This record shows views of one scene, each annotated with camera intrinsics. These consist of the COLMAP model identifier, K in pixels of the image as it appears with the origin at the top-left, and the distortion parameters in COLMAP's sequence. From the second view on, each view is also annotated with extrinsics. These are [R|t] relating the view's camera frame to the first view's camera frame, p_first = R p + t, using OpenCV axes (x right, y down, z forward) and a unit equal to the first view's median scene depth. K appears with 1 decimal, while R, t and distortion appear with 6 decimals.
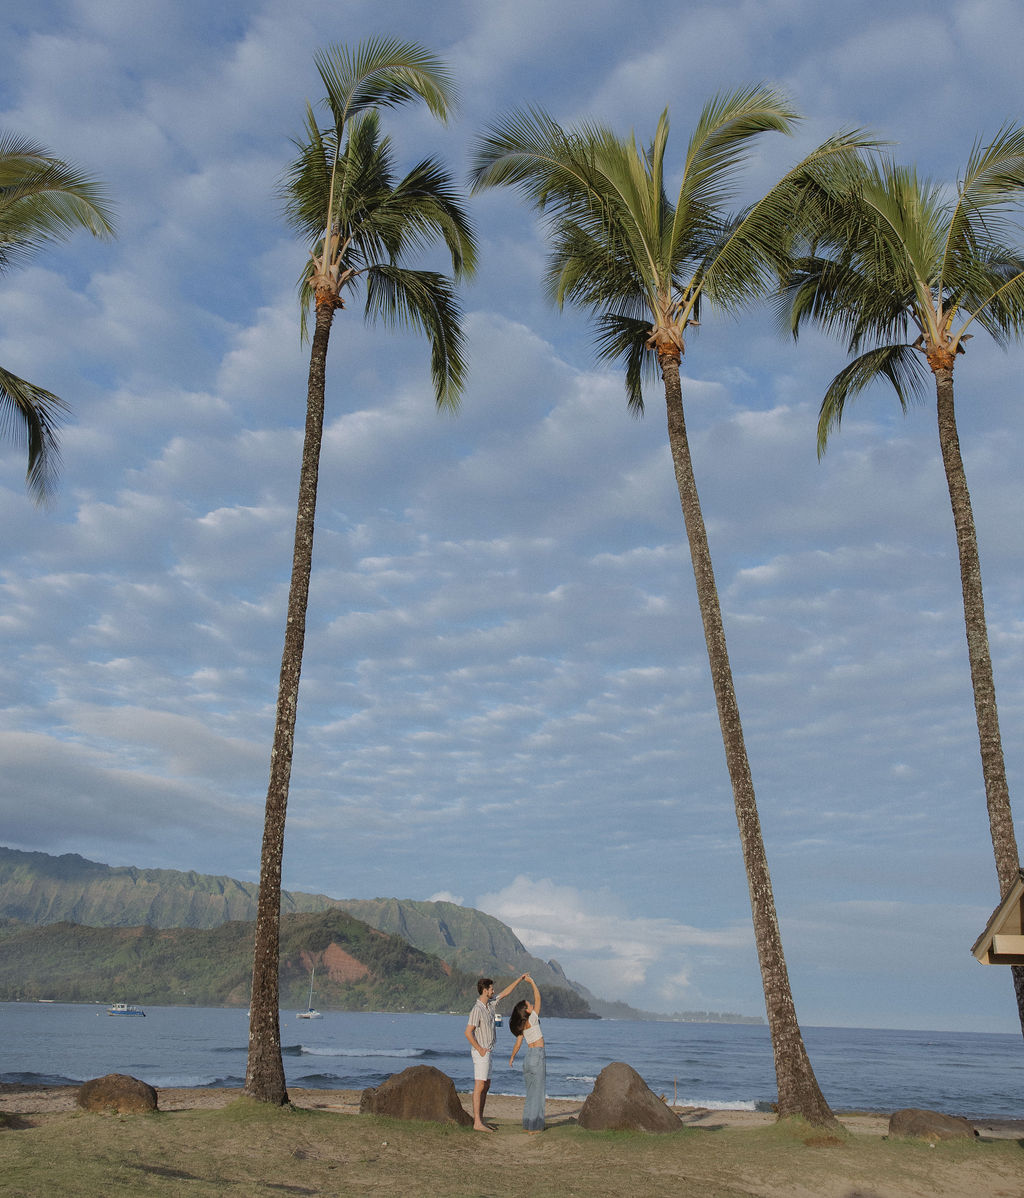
lens RADIAL K [[1255.6, 0, 505.8], [0, 1255.6, 560.6], [0, 0, 1]] dist [0.015936, 0.000000]
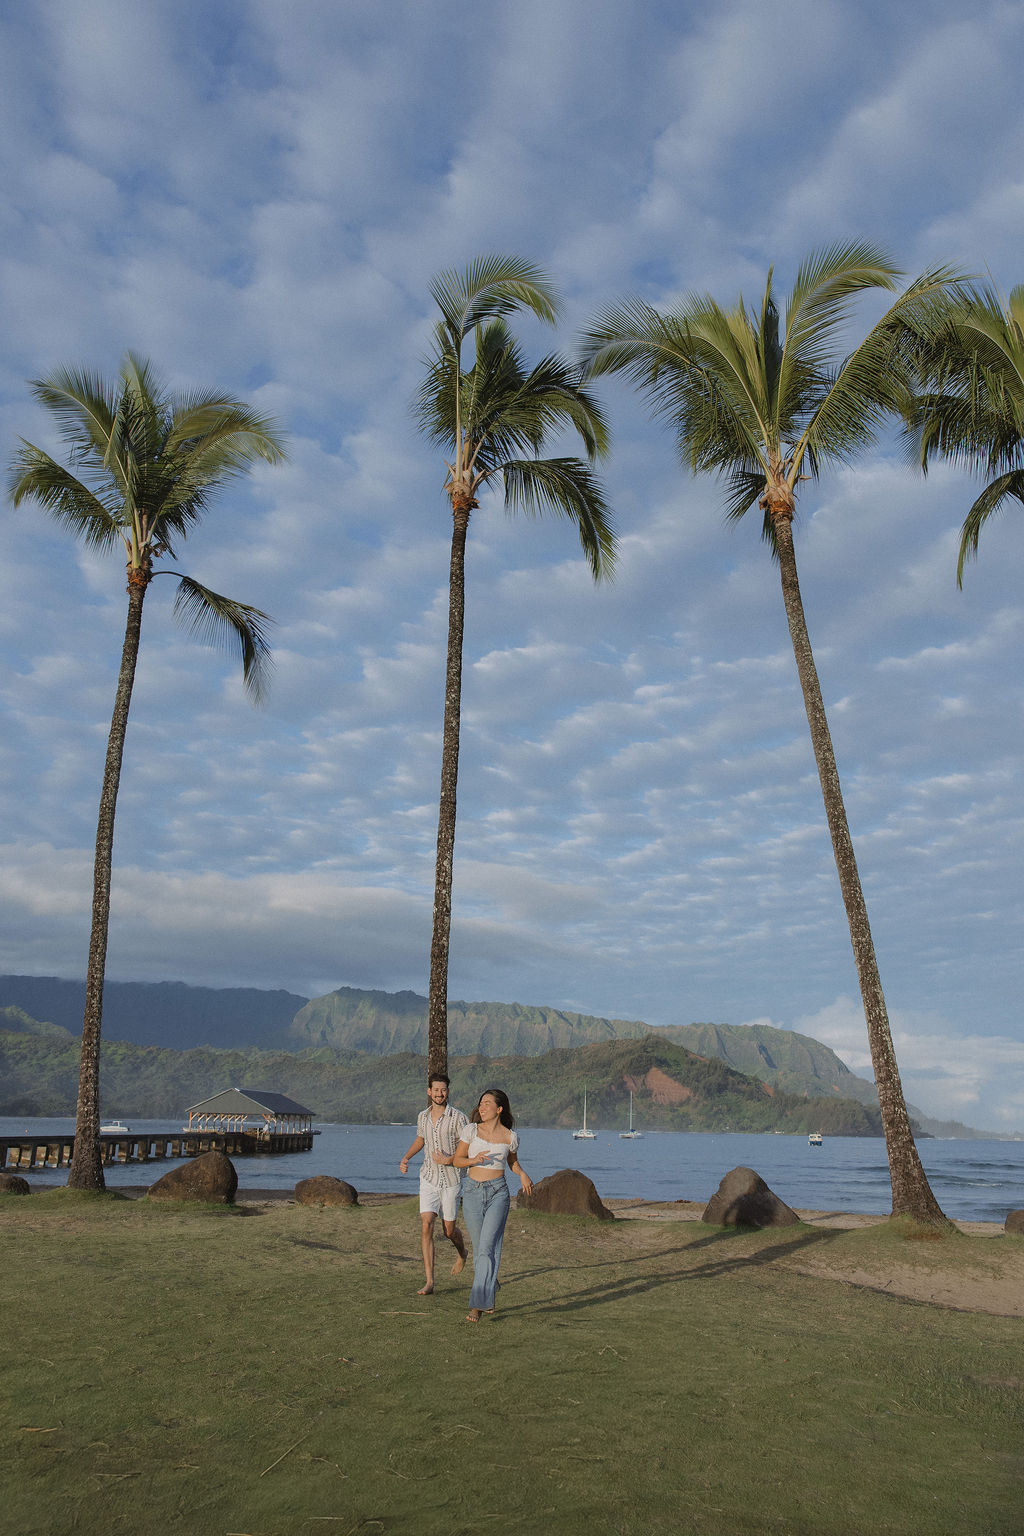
lens RADIAL K [[1248.1, 0, 481.4], [0, 1248.1, 770.2], [0, 0, 1]] dist [-0.001688, 0.039080]
pose [[0.964379, -0.080381, -0.252018, 0.132793], [0.095728, 0.994190, 0.049220, -0.024176], [0.246597, -0.071592, 0.966470, -0.084990]]
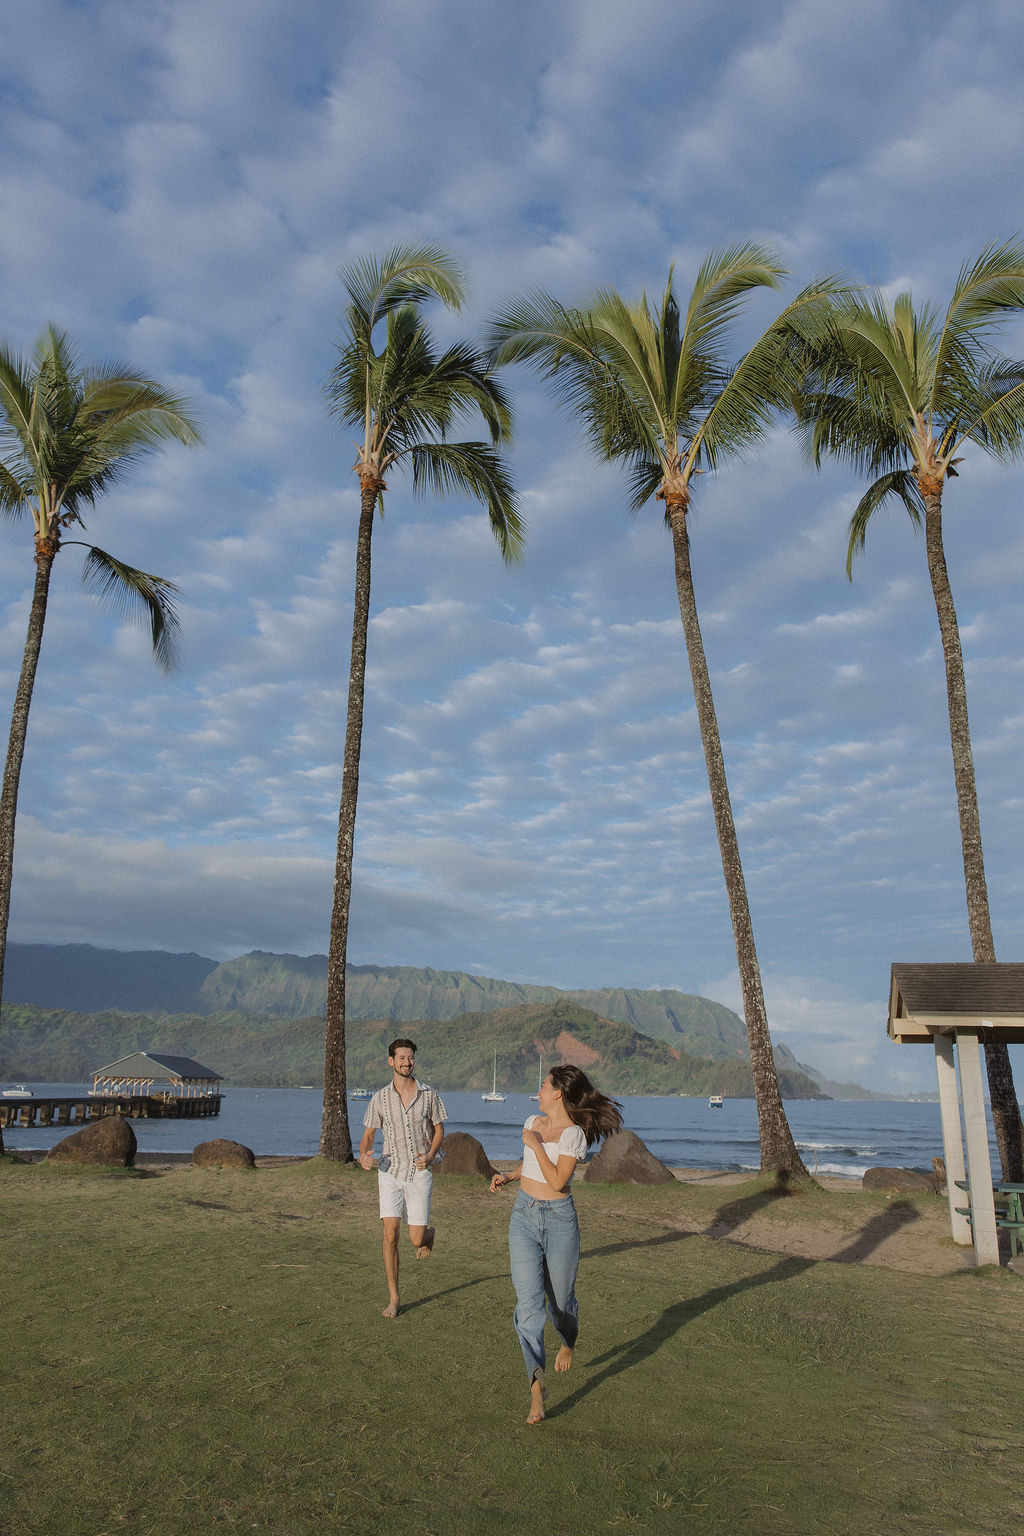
lens RADIAL K [[1248.1, 0, 483.0], [0, 1248.1, 754.6], [0, 0, 1]] dist [-0.001688, 0.039080]
pose [[0.980519, -0.060133, -0.186992, 0.153443], [0.074464, 0.994723, 0.070578, -0.035277], [0.181761, -0.083127, 0.979823, -0.113547]]
